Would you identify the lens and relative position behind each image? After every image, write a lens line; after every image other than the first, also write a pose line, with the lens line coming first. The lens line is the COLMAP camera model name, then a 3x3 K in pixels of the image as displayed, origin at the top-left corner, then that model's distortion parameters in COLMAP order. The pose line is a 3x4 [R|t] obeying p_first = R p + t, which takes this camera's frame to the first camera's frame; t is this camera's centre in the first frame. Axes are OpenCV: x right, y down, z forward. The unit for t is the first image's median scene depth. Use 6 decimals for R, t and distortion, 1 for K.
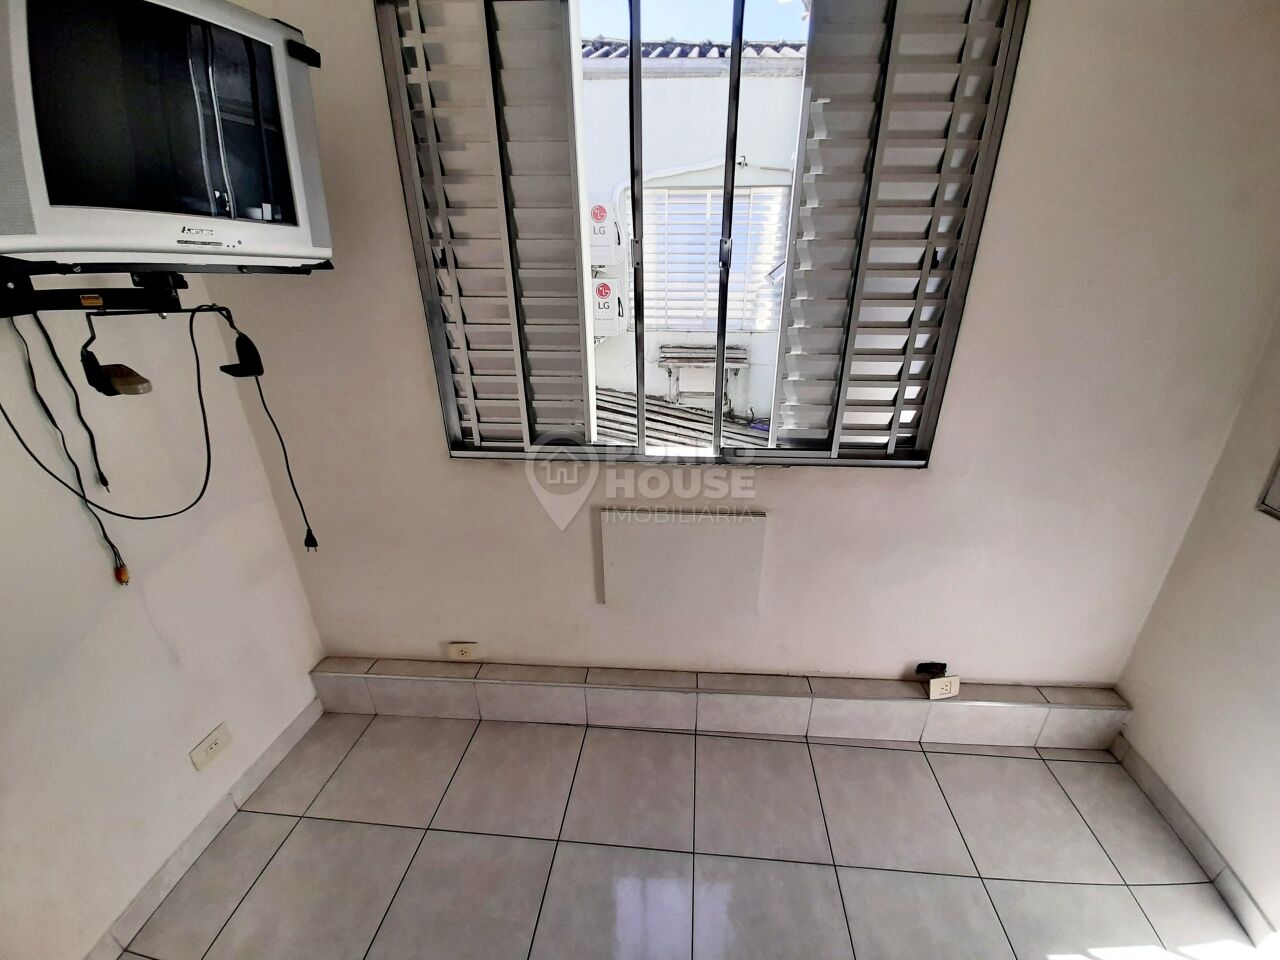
lens RADIAL K [[503.9, 0, 652.8], [0, 503.9, 481.7], [0, 0, 1]] dist [0.015741, -0.016810]
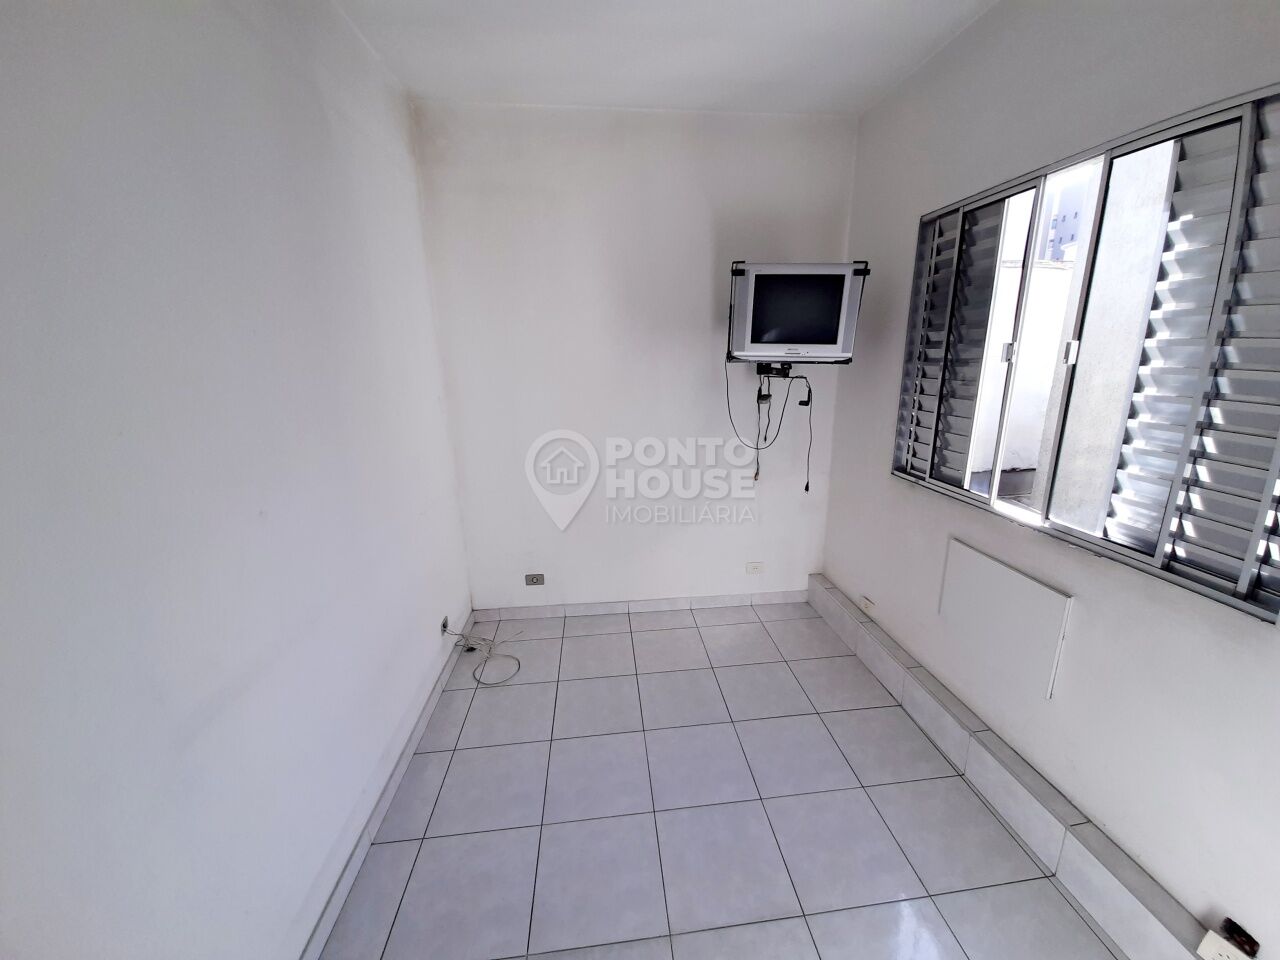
lens RADIAL K [[503.9, 0, 652.8], [0, 503.9, 481.7], [0, 0, 1]] dist [0.015741, -0.016810]
pose [[0.183478, 0.235174, -0.954478, 0.996681], [-0.374072, 0.914617, 0.153445, 0.011532], [0.909069, 0.328890, 0.255784, -0.086806]]
